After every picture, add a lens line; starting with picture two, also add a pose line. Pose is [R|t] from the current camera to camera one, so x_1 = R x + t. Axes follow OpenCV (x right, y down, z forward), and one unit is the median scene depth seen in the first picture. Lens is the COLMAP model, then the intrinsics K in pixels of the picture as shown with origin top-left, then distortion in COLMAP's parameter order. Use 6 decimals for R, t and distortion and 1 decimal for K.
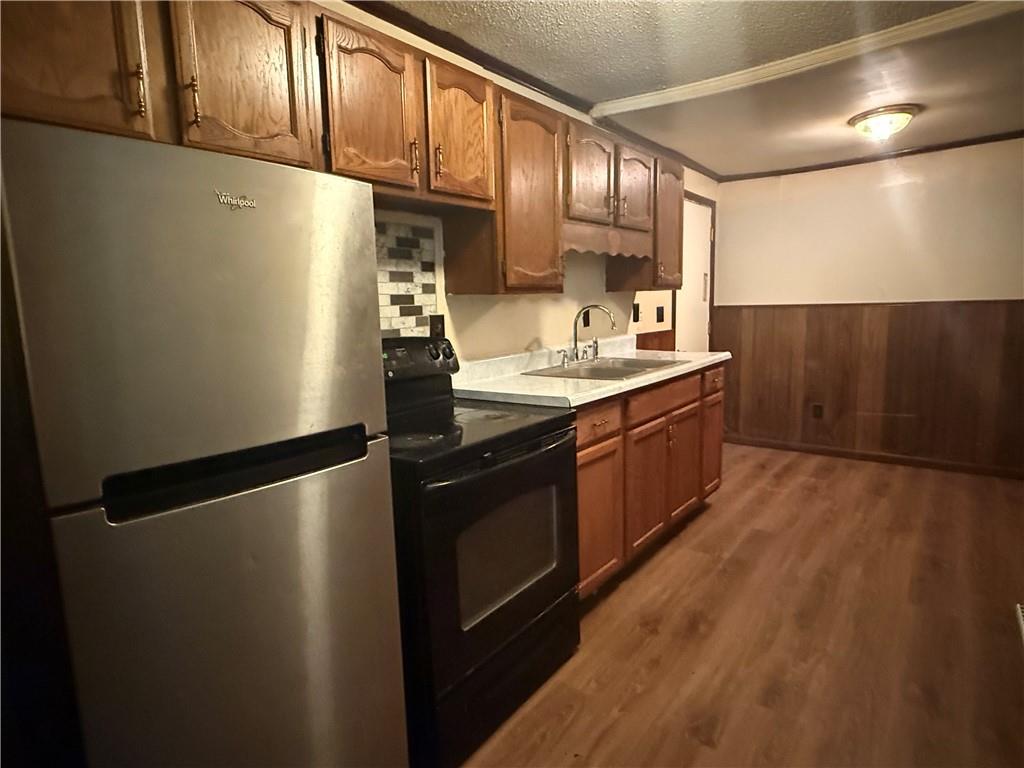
lens RADIAL K [[563.3, 0, 505.8], [0, 563.3, 387.1], [0, 0, 1]] dist [0.002171, -0.001431]
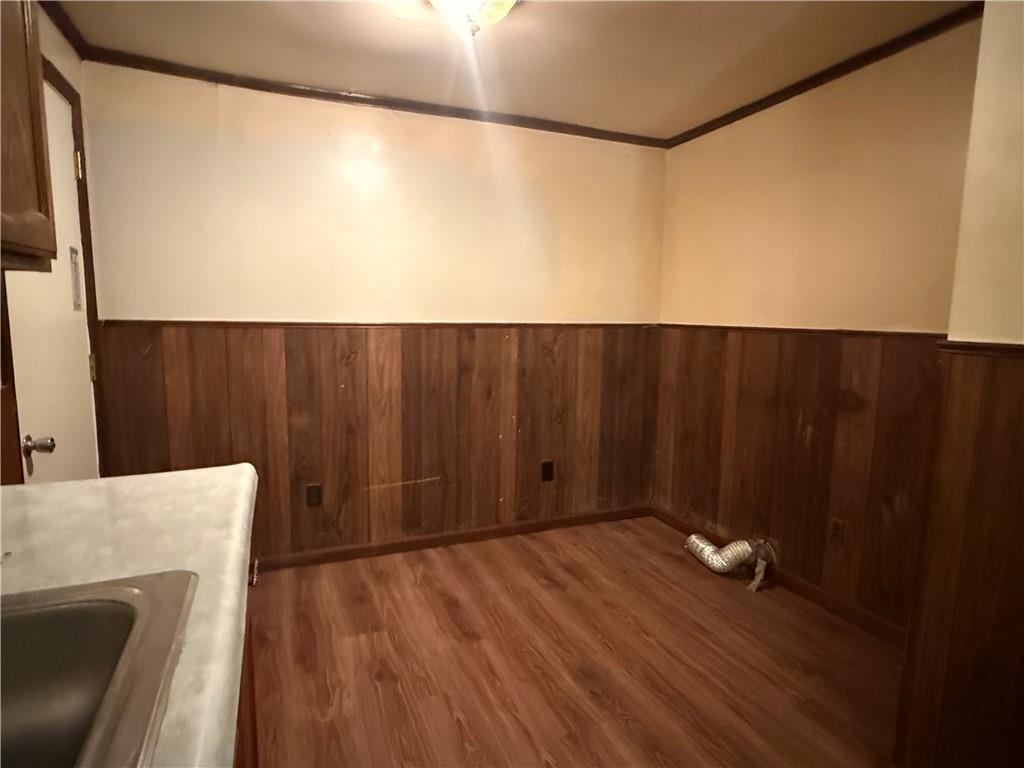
lens RADIAL K [[563.3, 0, 505.8], [0, 563.3, 387.1], [0, 0, 1]] dist [0.002171, -0.001431]
pose [[0.490451, -0.078555, 0.867921, 0.181920], [0.097767, 0.994602, 0.034774, -0.106667], [-0.865968, 0.067799, 0.495483, 0.705334]]
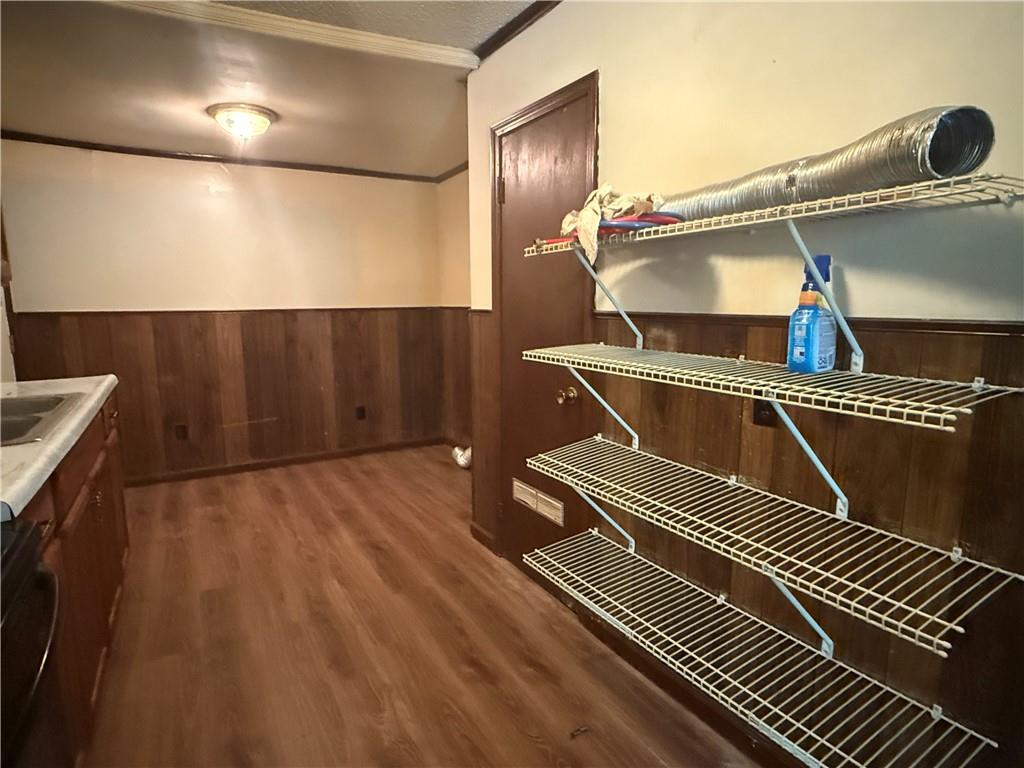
lens RADIAL K [[563.3, 0, 505.8], [0, 563.3, 387.1], [0, 0, 1]] dist [0.002171, -0.001431]
pose [[0.370592, -0.114623, 0.921696, -0.092767], [0.132188, 0.988763, 0.069814, -0.029631], [-0.919341, 0.095965, 0.381580, 0.259886]]
